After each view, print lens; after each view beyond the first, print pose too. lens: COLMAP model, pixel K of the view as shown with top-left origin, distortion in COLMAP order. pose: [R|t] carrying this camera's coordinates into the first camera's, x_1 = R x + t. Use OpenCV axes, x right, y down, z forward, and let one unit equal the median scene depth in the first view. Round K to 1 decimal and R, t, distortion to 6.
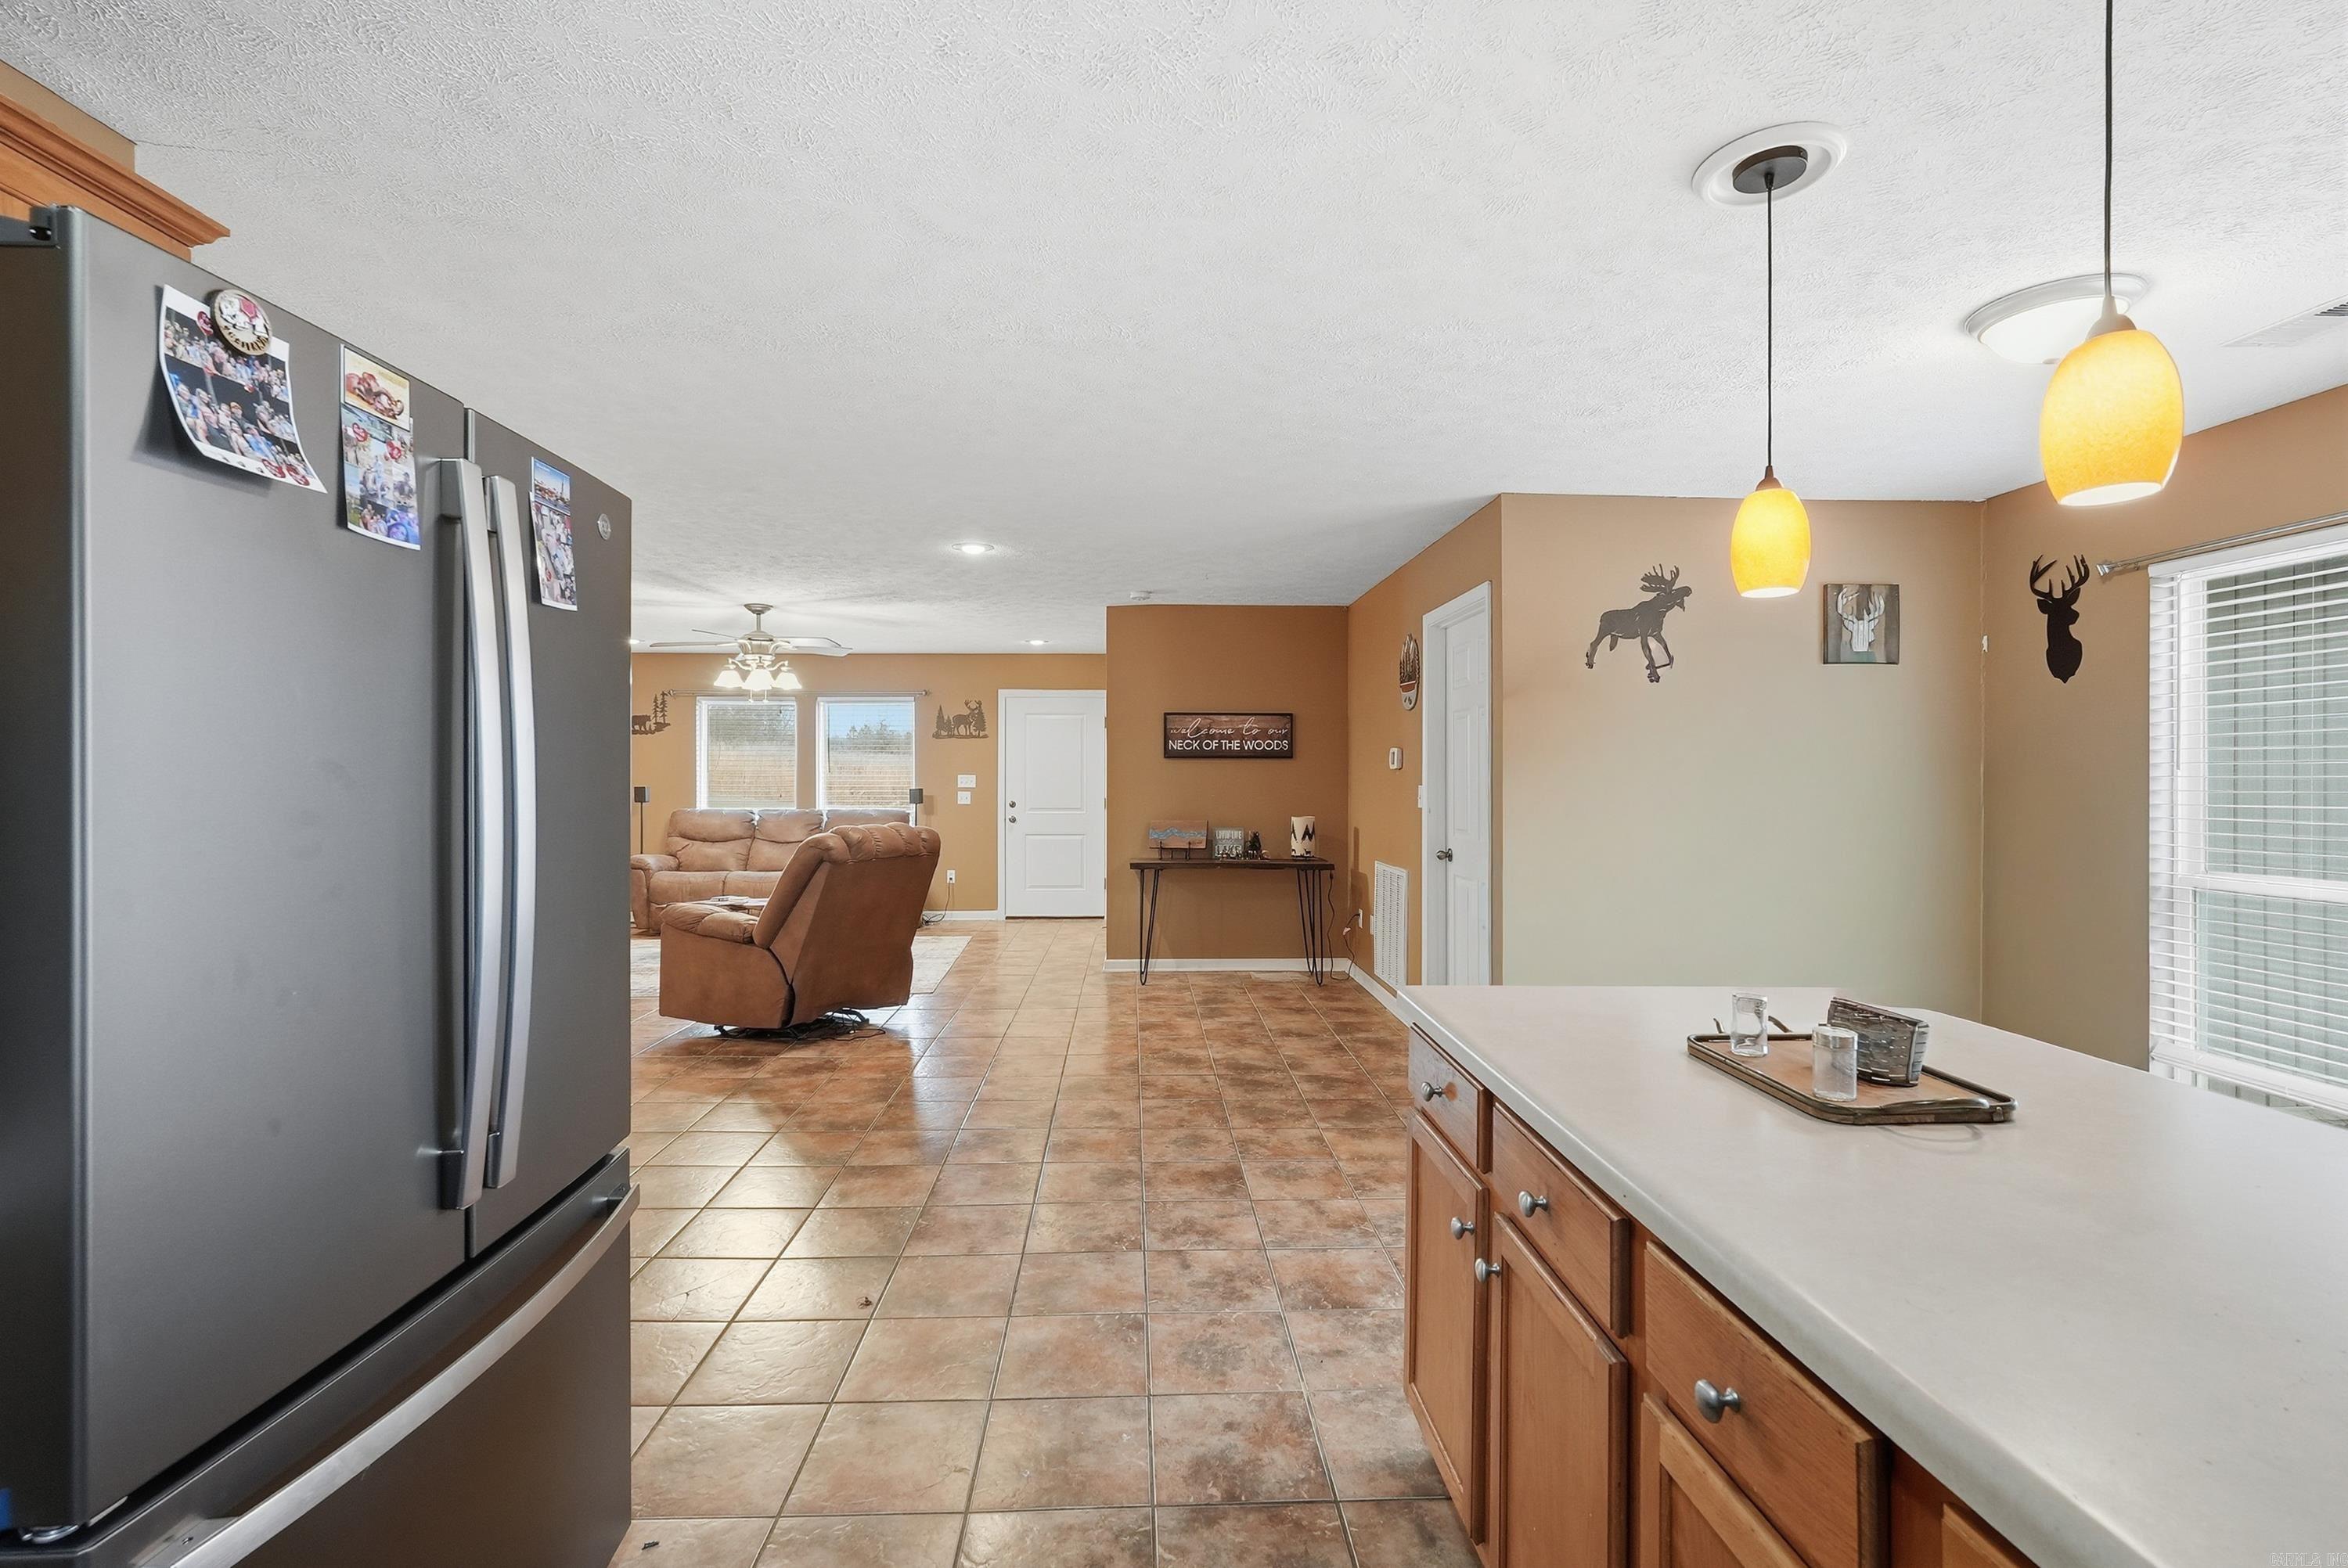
lens RADIAL K [[1048.1, 0, 1174.4], [0, 1048.1, 777.9], [0, 0, 1]] dist [-0.012482, 0.006874]
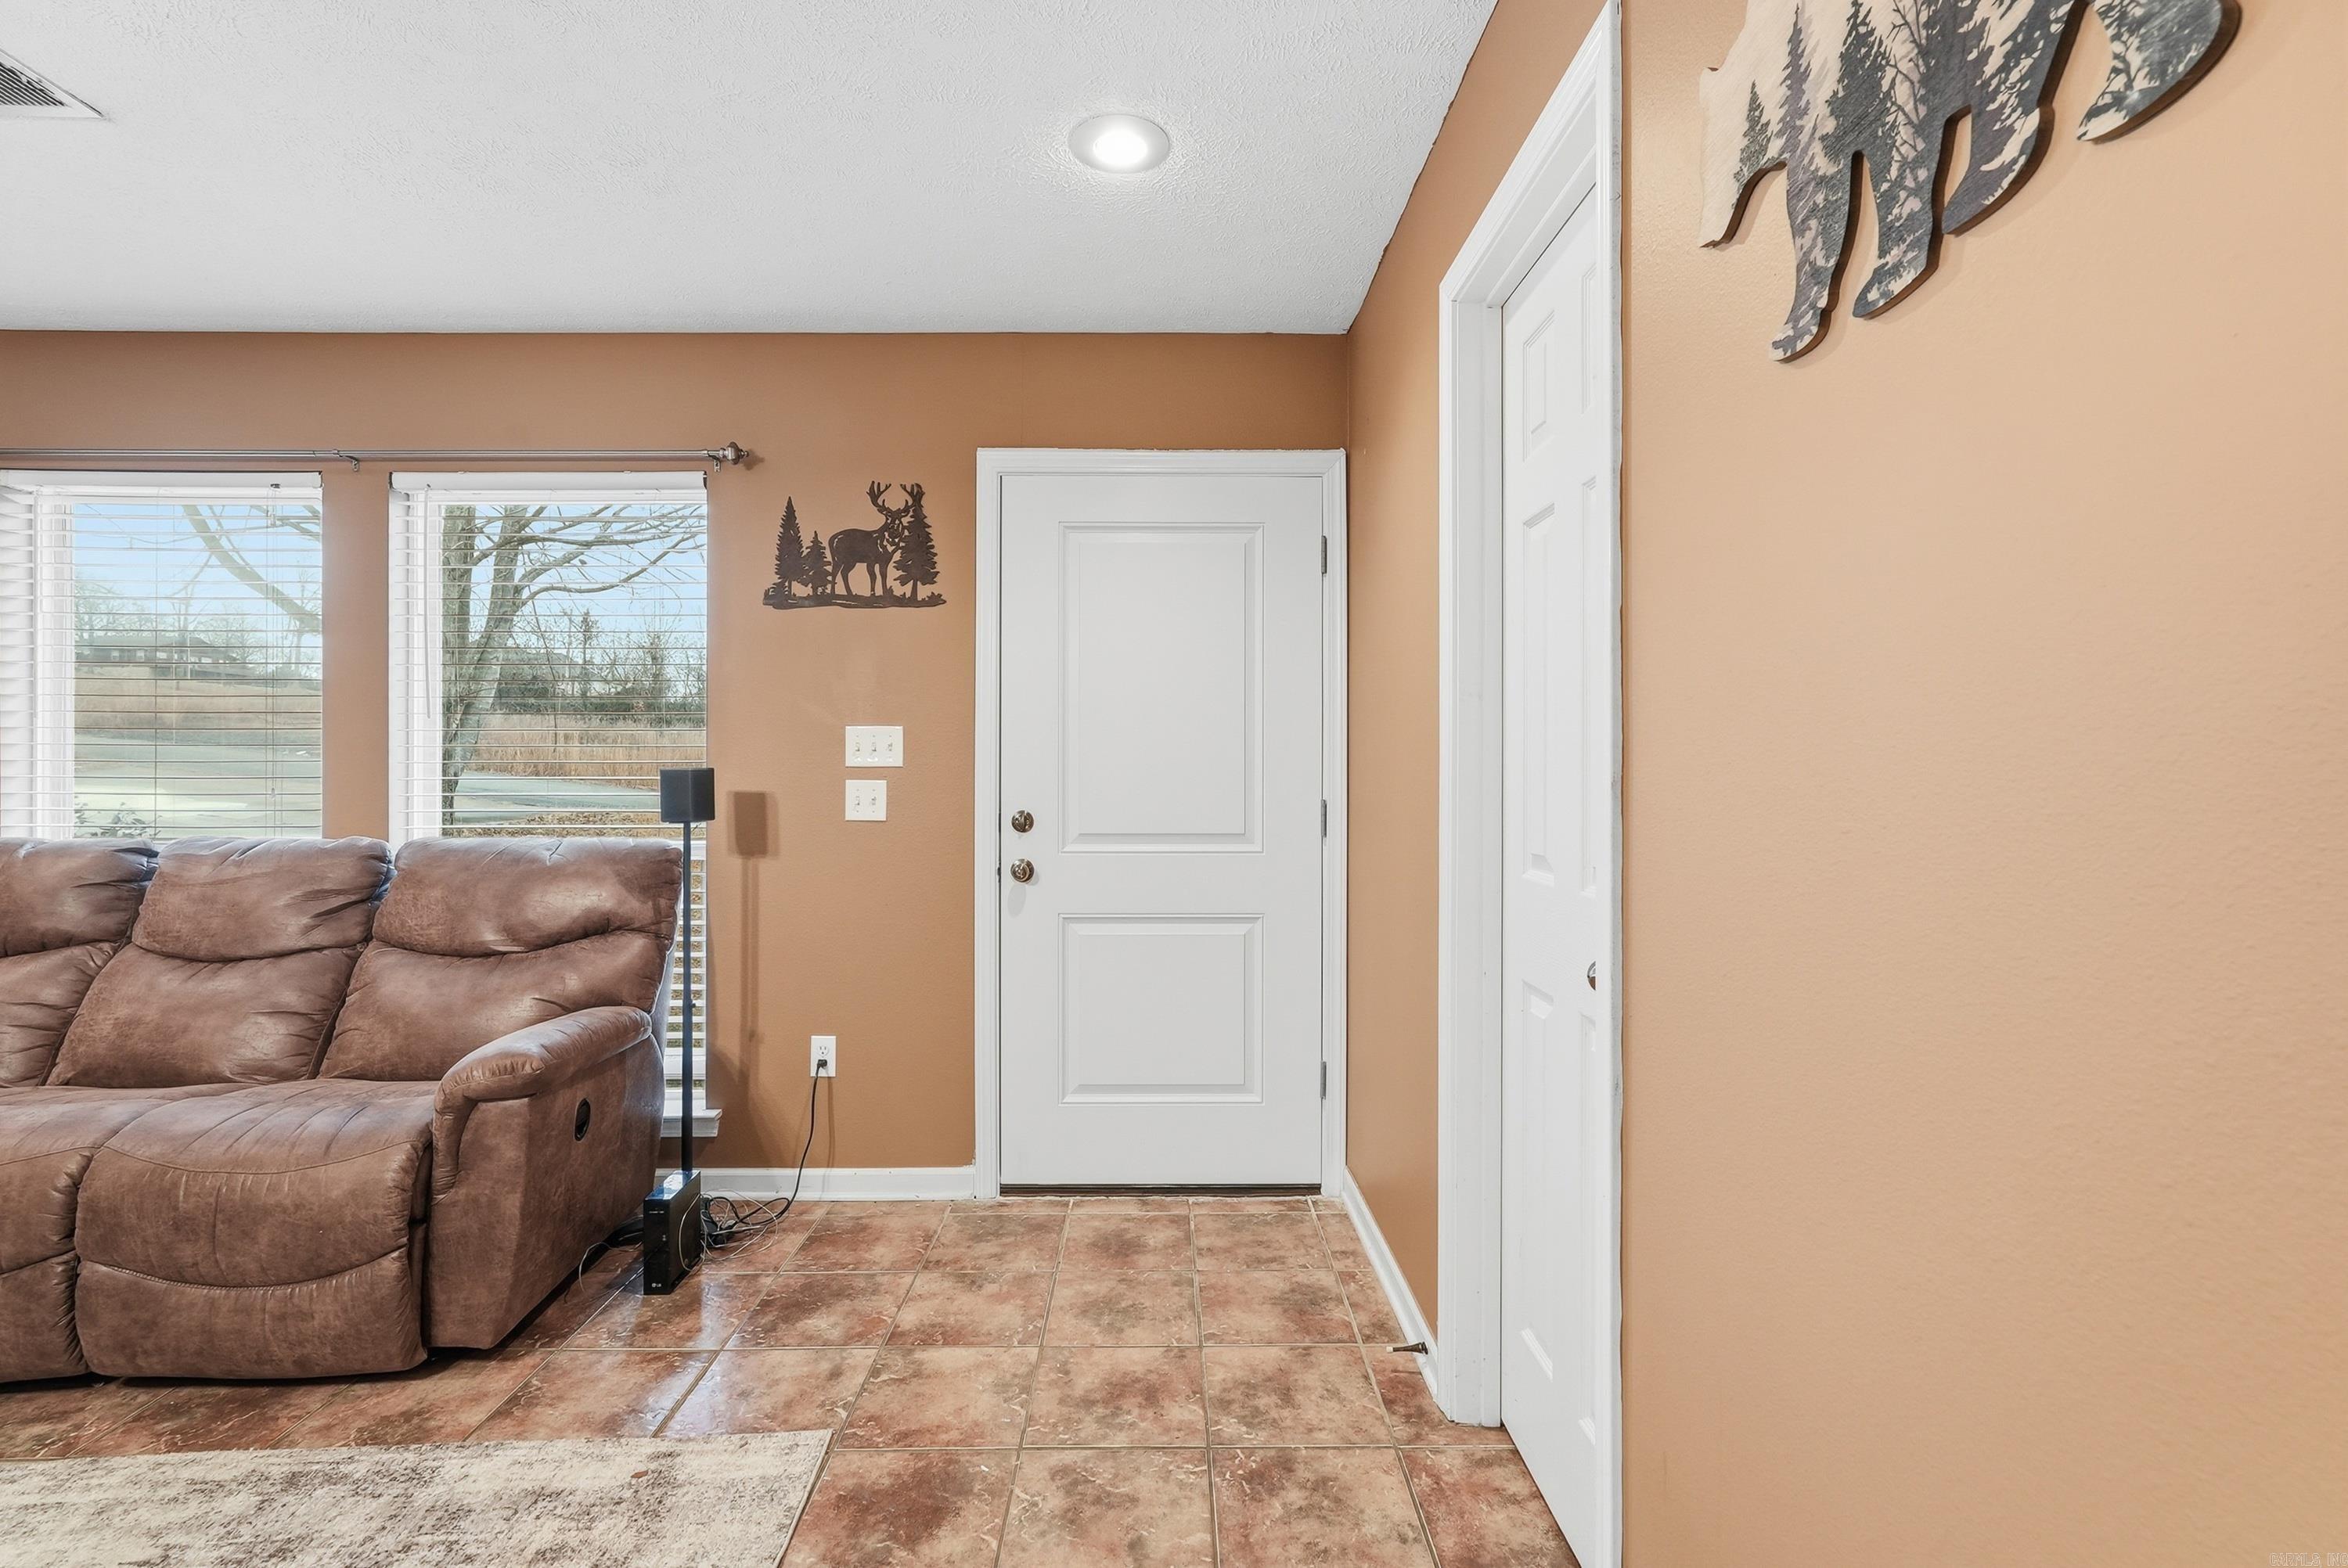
lens RADIAL K [[1048.1, 0, 1174.0], [0, 1048.1, 772.2], [0, 0, 1]] dist [-0.012482, 0.006874]
pose [[0.999691, -0.000028, -0.024872, -0.141816], [0.000038, 1.000000, 0.000398, 0.014840], [0.024872, -0.000398, 0.999691, 0.958072]]
